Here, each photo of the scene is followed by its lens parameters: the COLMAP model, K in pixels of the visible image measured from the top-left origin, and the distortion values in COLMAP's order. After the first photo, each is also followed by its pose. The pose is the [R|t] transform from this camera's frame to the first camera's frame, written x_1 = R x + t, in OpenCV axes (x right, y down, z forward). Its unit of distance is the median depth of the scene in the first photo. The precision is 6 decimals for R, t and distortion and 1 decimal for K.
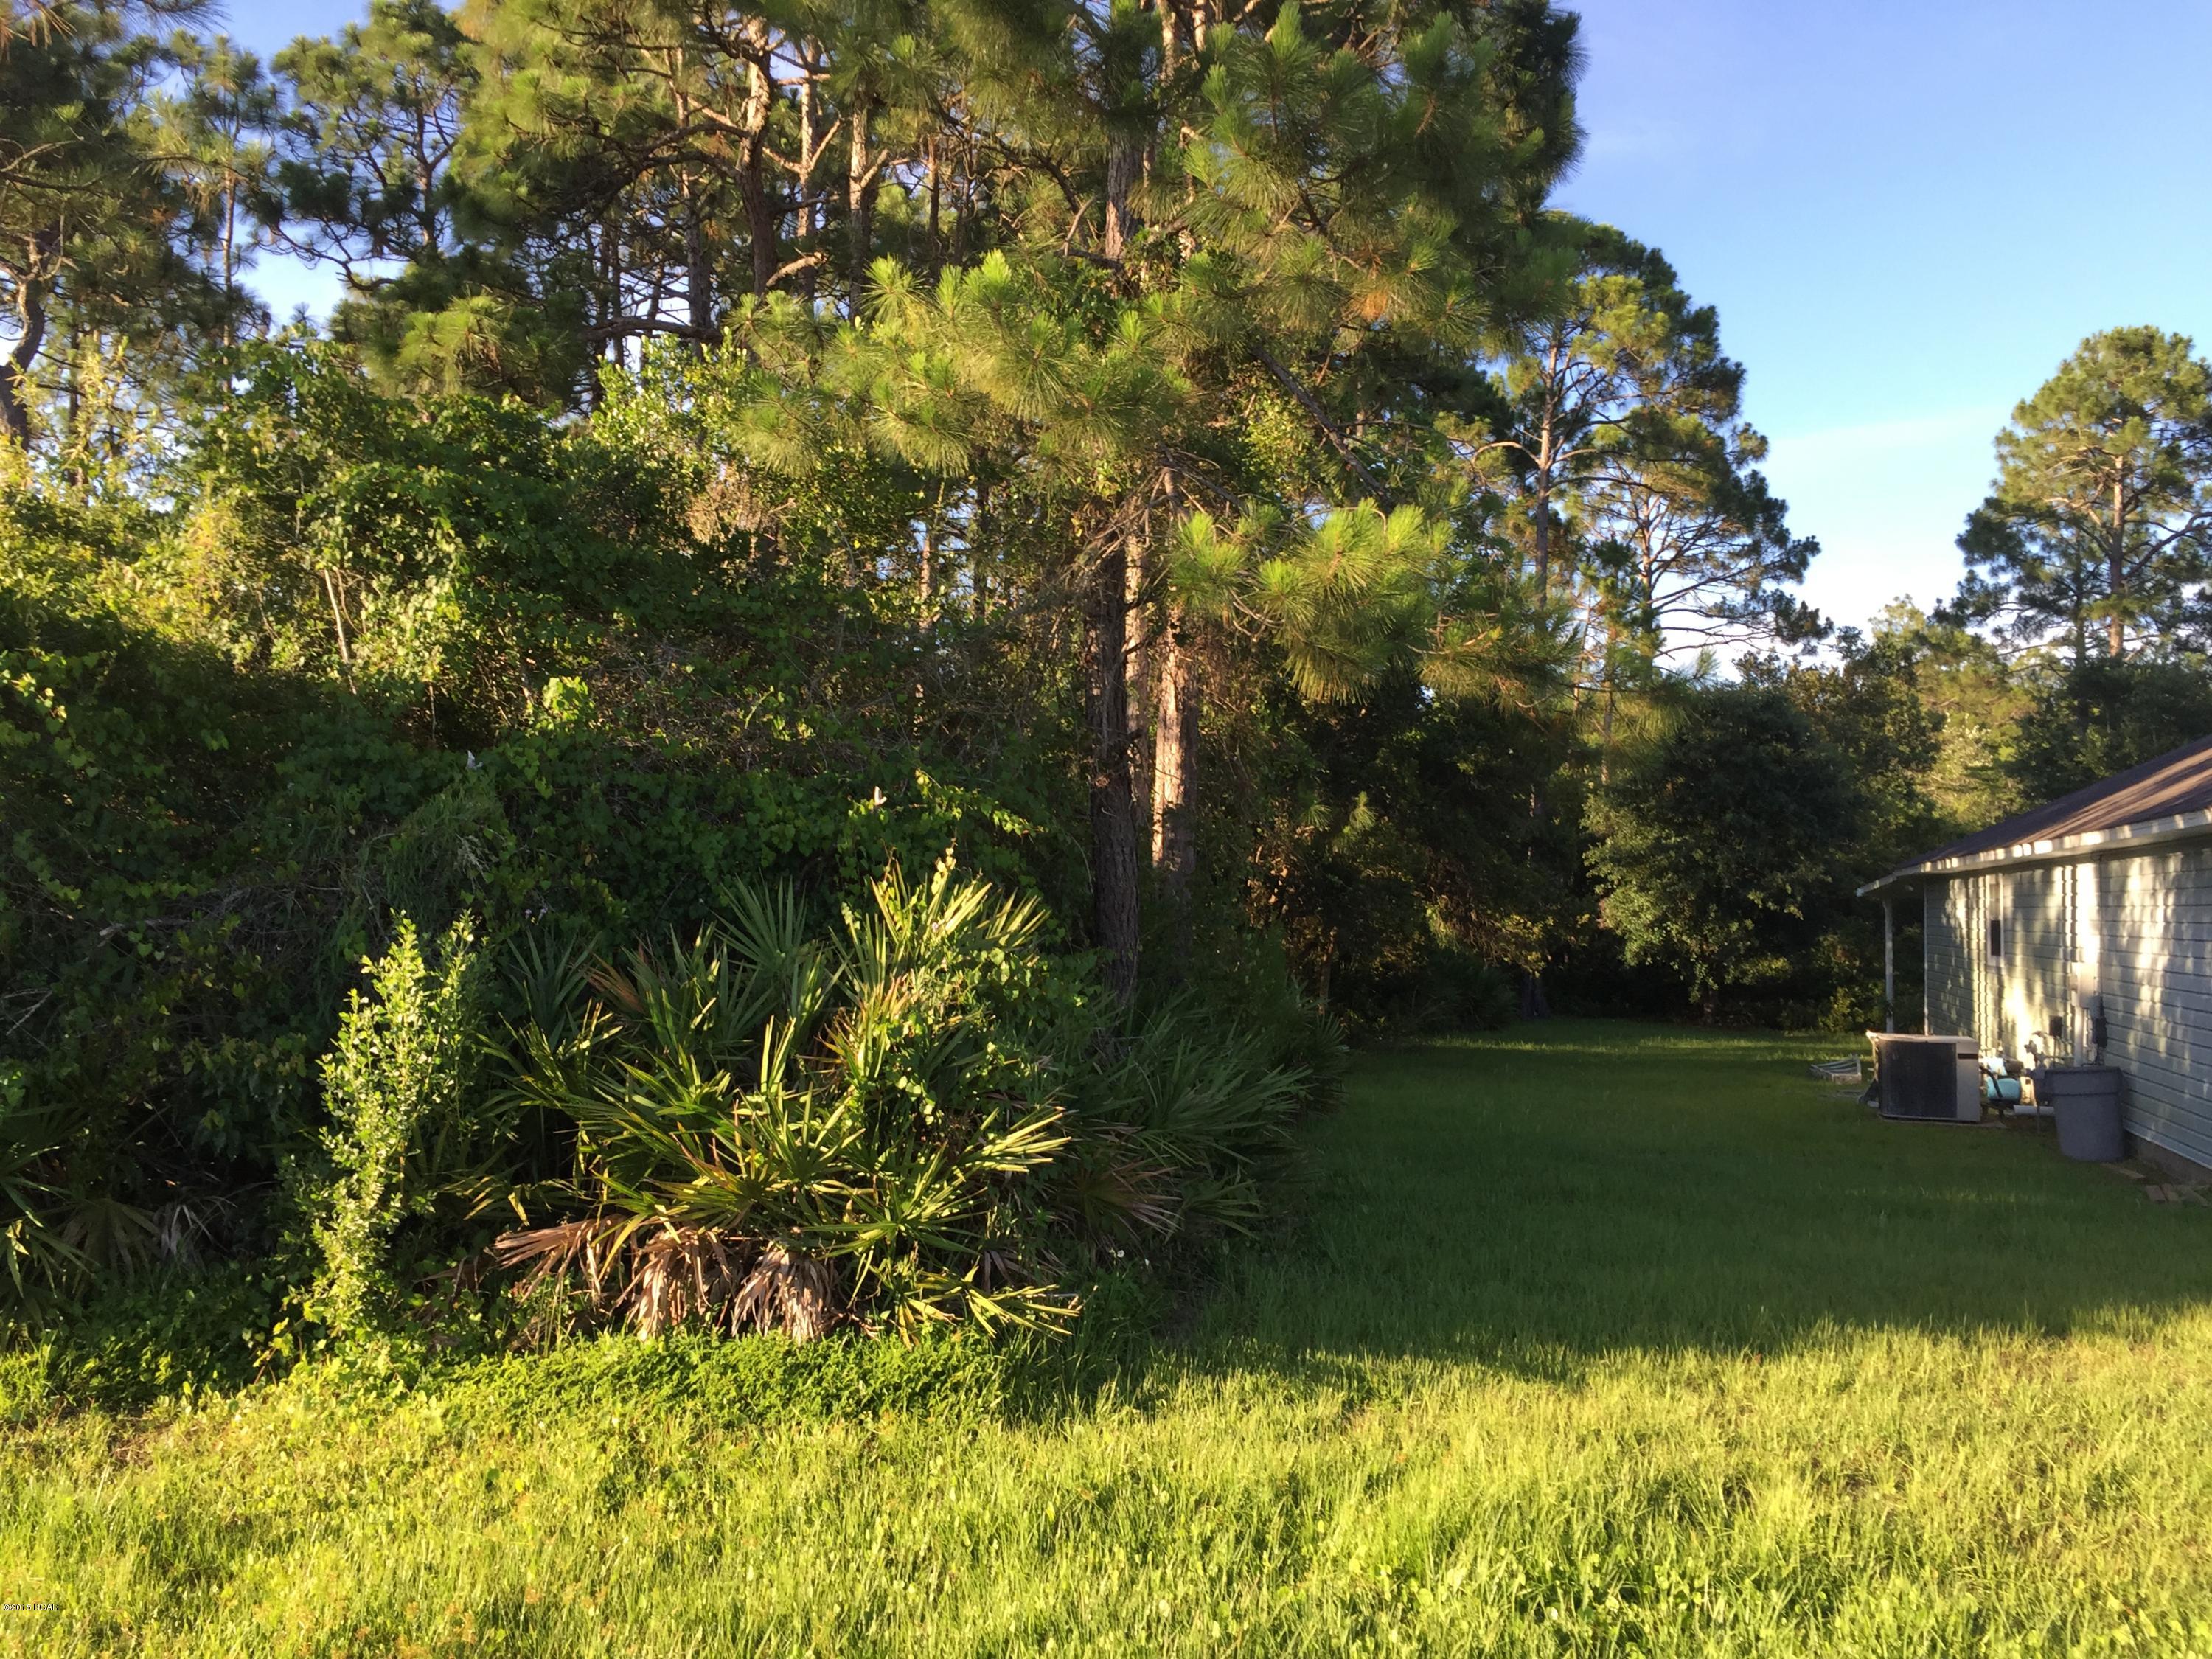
lens RADIAL K [[1846.6, 0, 1104.3], [0, 1846.6, 794.0], [0, 0, 1]] dist [0.098389, -0.118182]
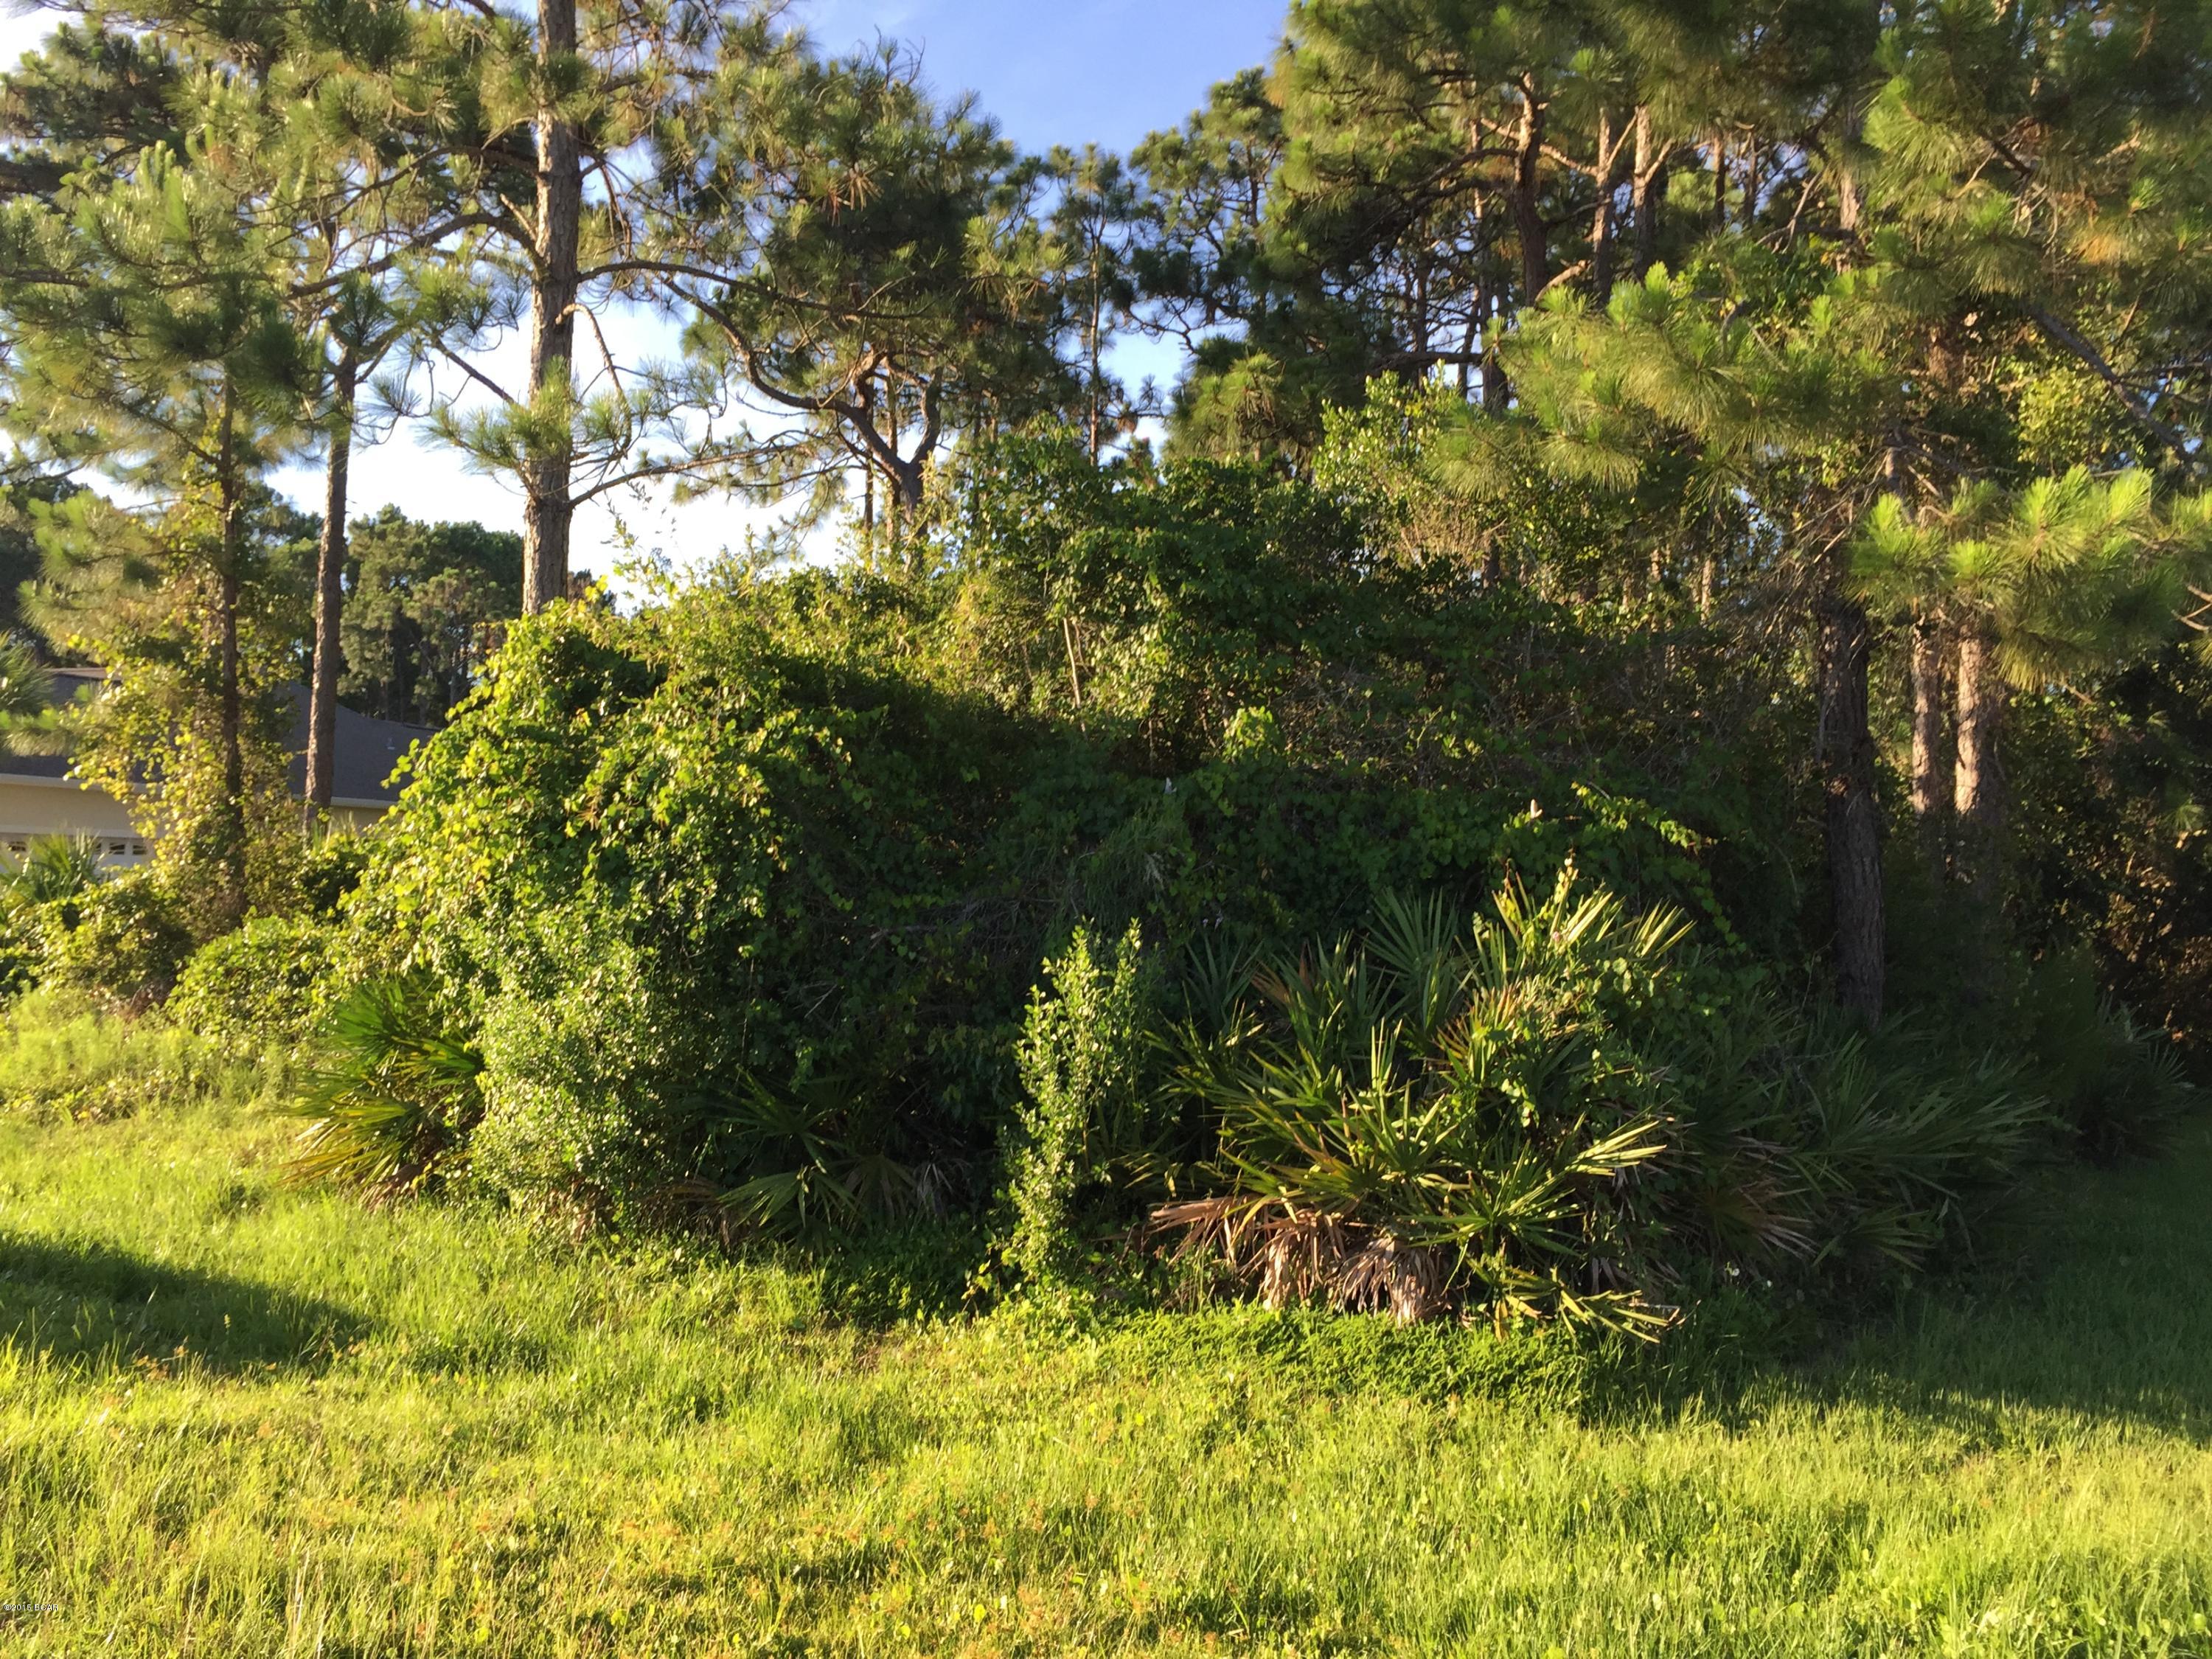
lens RADIAL K [[1846.6, 0, 1104.3], [0, 1846.6, 794.0], [0, 0, 1]] dist [0.098389, -0.118182]
pose [[0.906920, -0.028692, -0.420324, 0.128470], [0.024903, 0.999585, -0.014501, 0.002525], [0.420566, 0.002684, 0.907258, -0.033112]]
